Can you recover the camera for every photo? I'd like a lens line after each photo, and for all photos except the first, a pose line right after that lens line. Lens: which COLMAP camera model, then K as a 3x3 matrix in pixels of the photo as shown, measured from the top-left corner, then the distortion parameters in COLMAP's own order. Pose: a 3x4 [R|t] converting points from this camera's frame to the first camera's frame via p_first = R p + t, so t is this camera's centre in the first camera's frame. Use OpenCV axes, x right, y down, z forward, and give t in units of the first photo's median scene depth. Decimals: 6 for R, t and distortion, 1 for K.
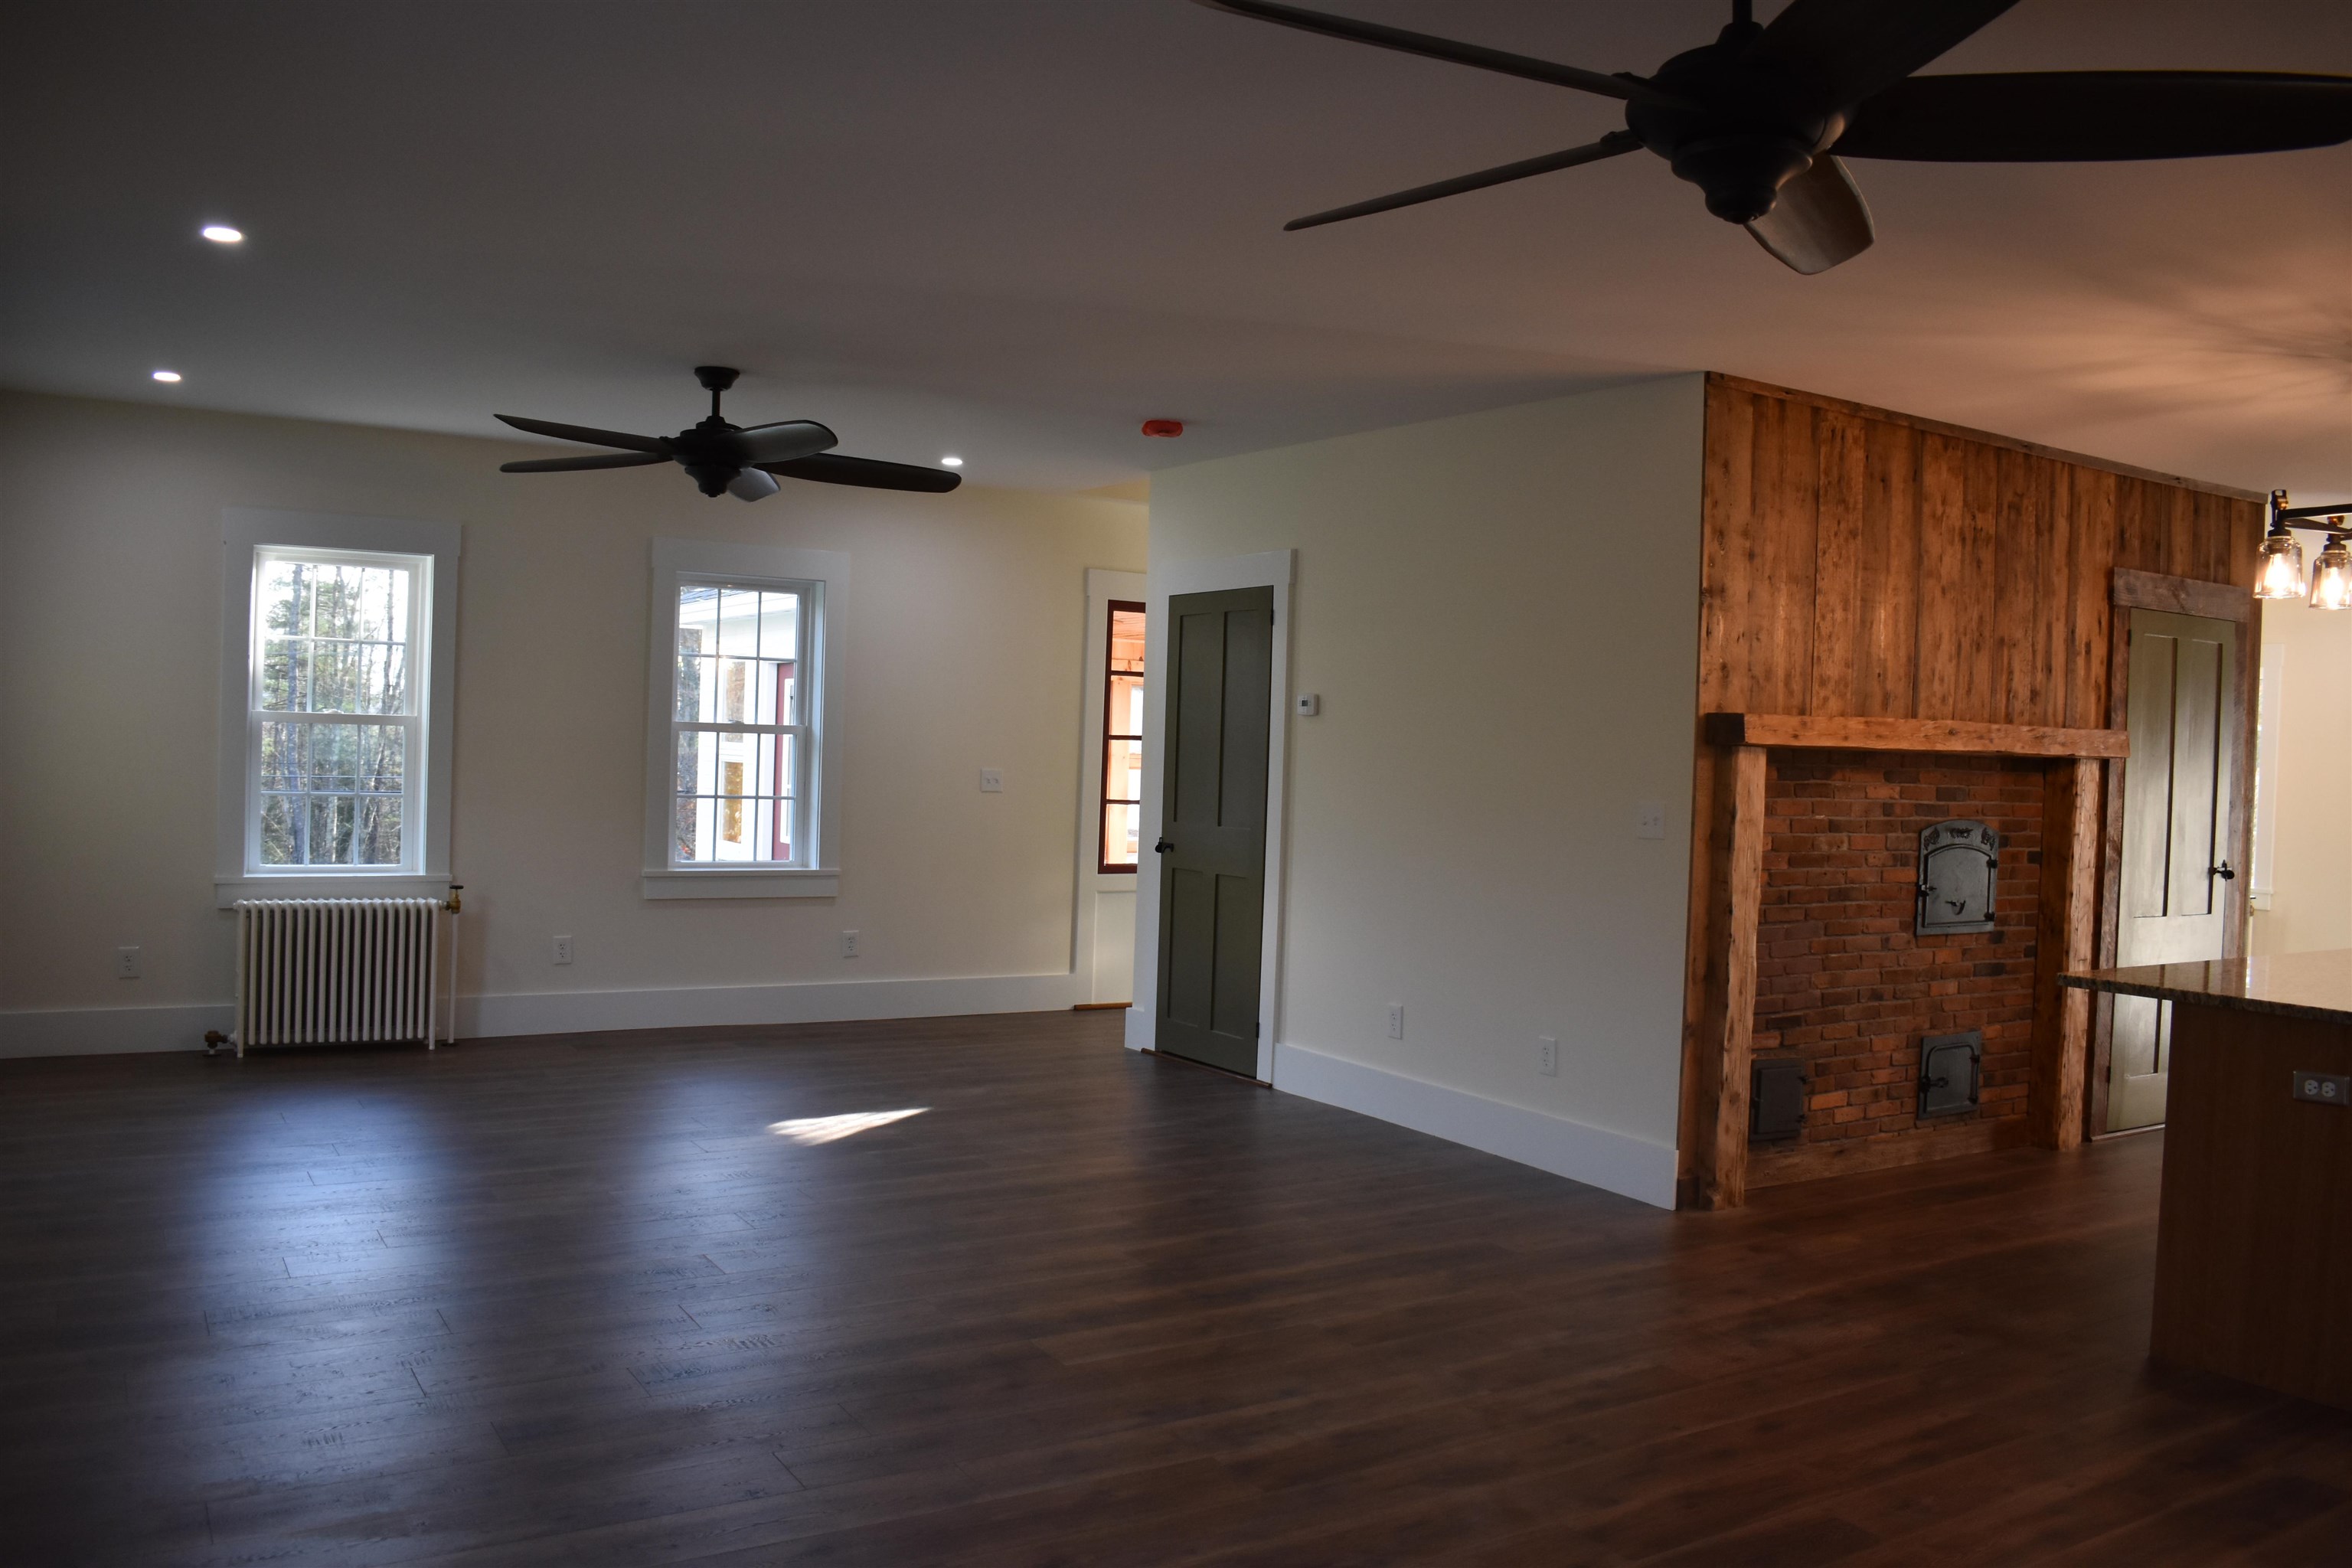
lens RADIAL K [[1838.8, 0, 1176.0], [0, 1838.8, 784.0], [0, 0, 1]] dist [-0.073469, 0.000110]
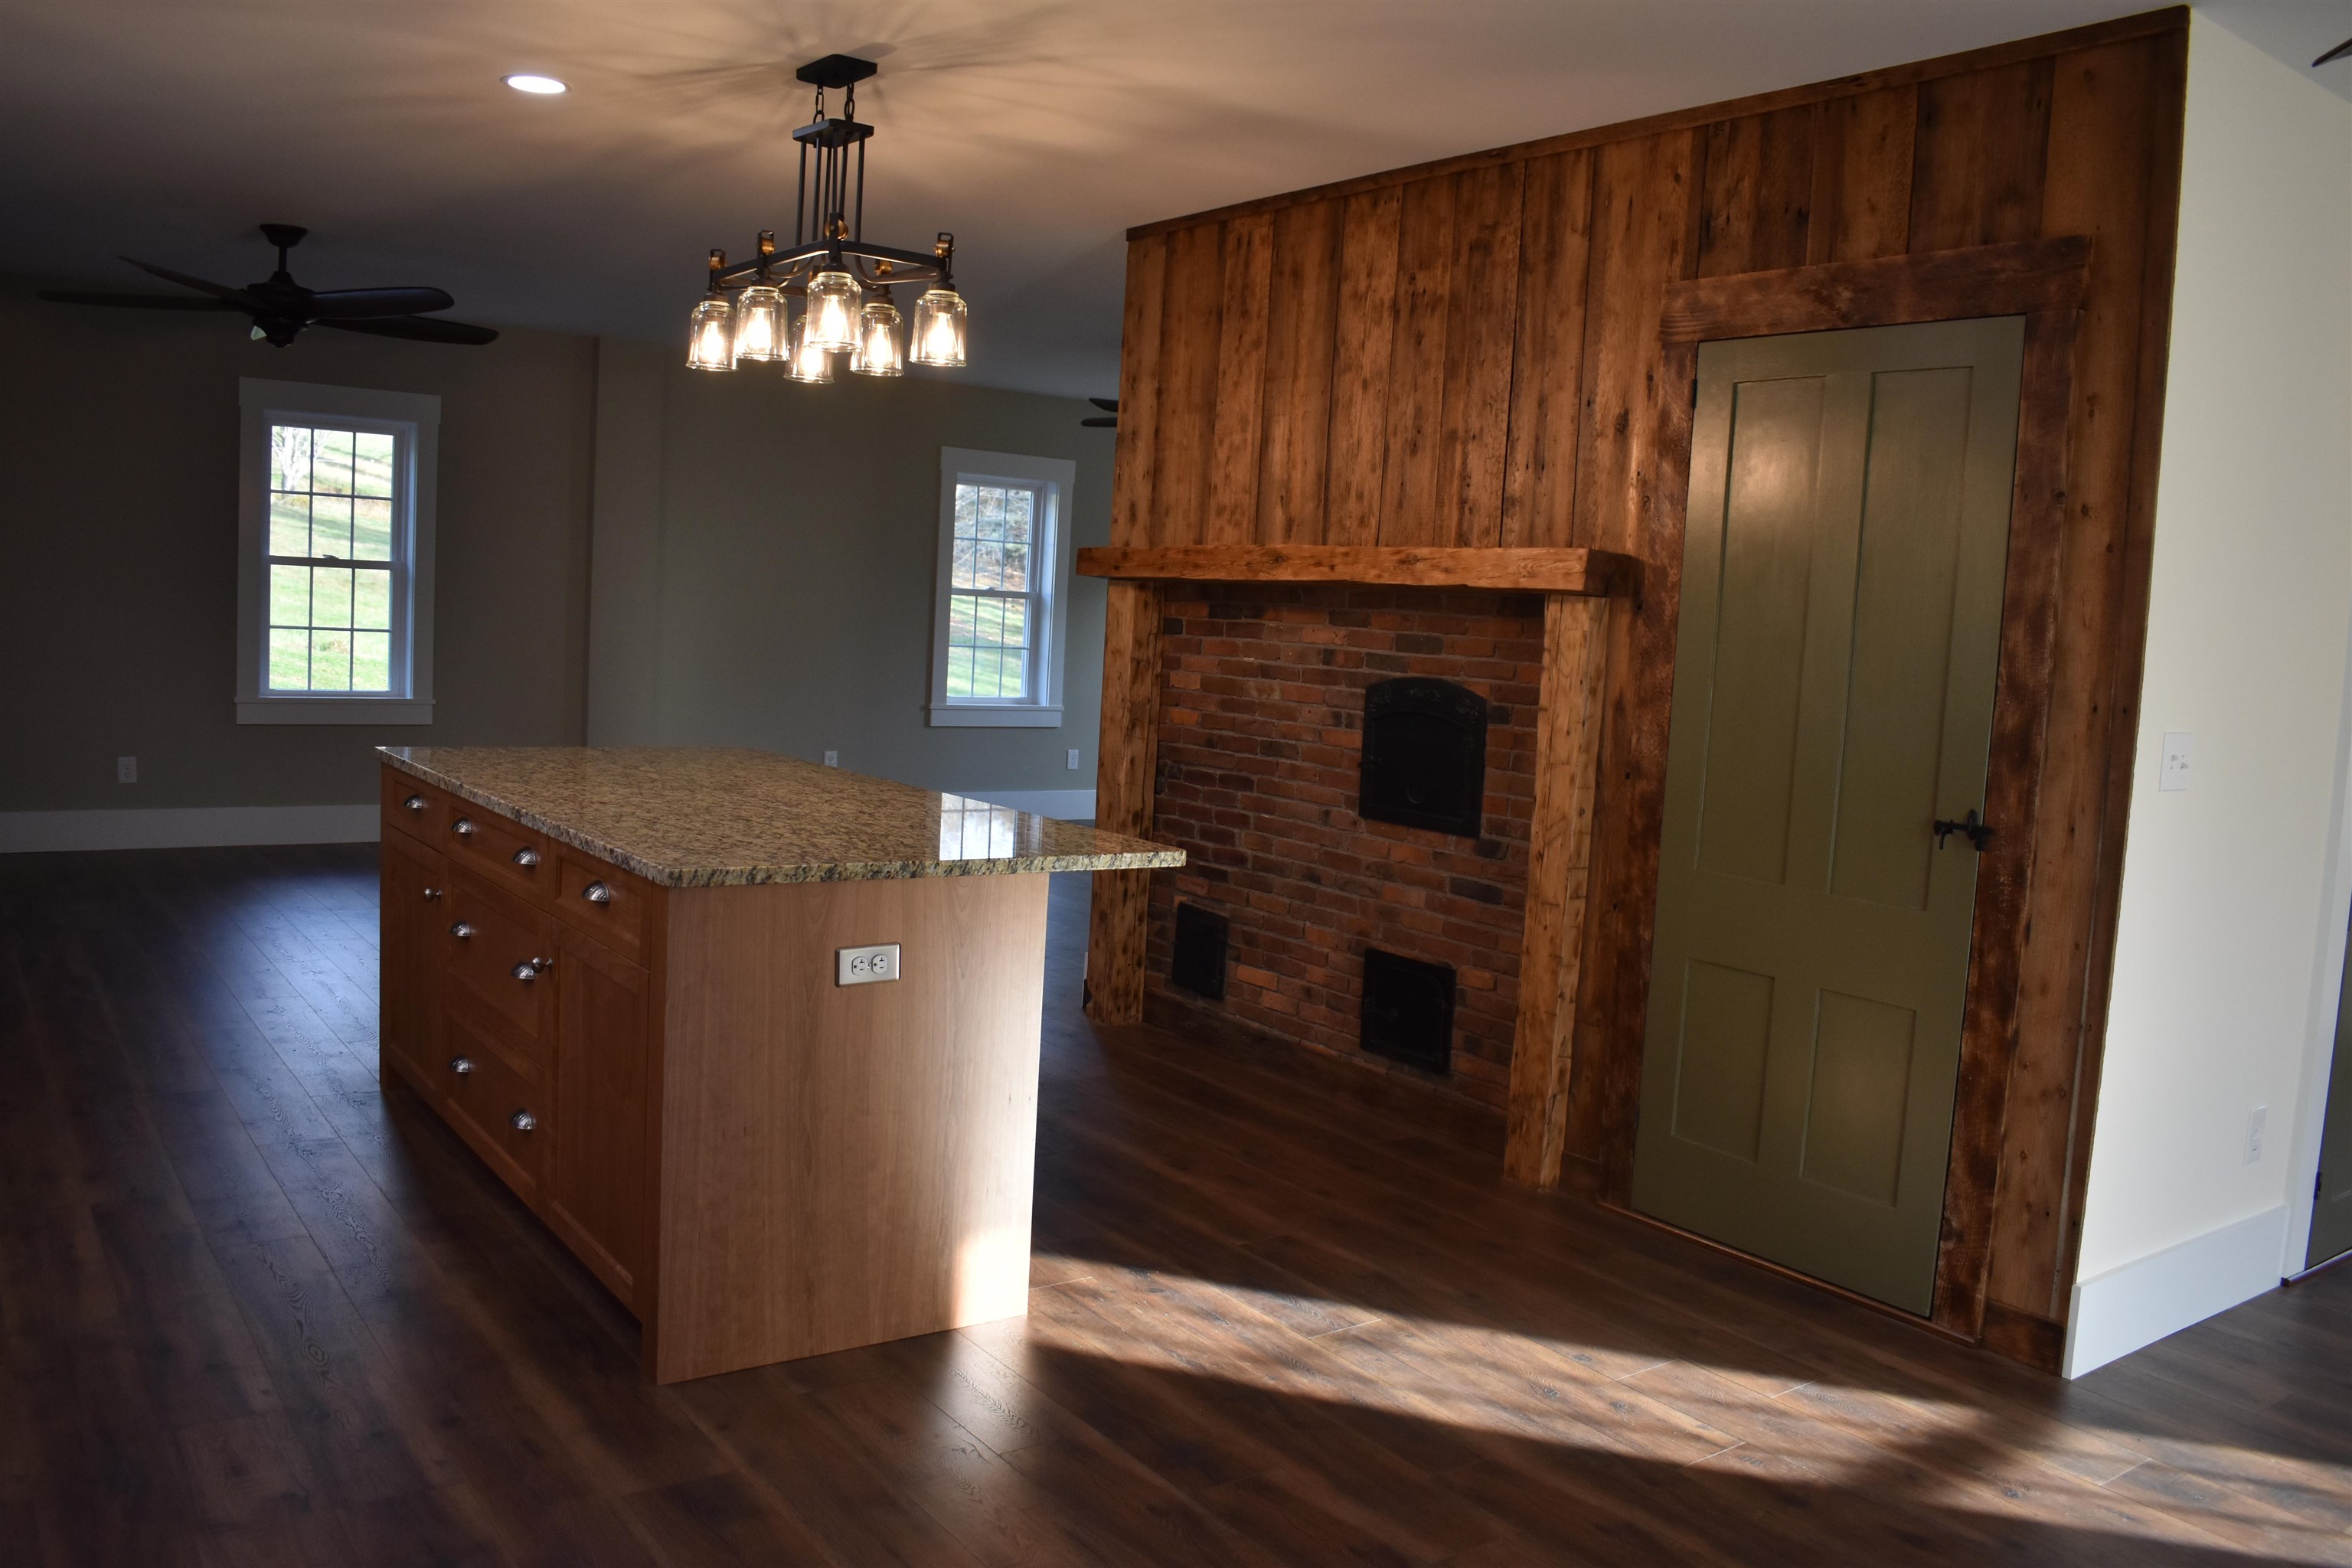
lens RADIAL K [[1838.8, 0, 1176.0], [0, 1838.8, 784.0], [0, 0, 1]] dist [-0.073469, 0.000110]
pose [[0.071198, 0.065412, -0.995315, 1.233918], [-0.077570, 0.995189, 0.059855, 0.027054], [0.994441, 0.072945, 0.075930, 0.868065]]
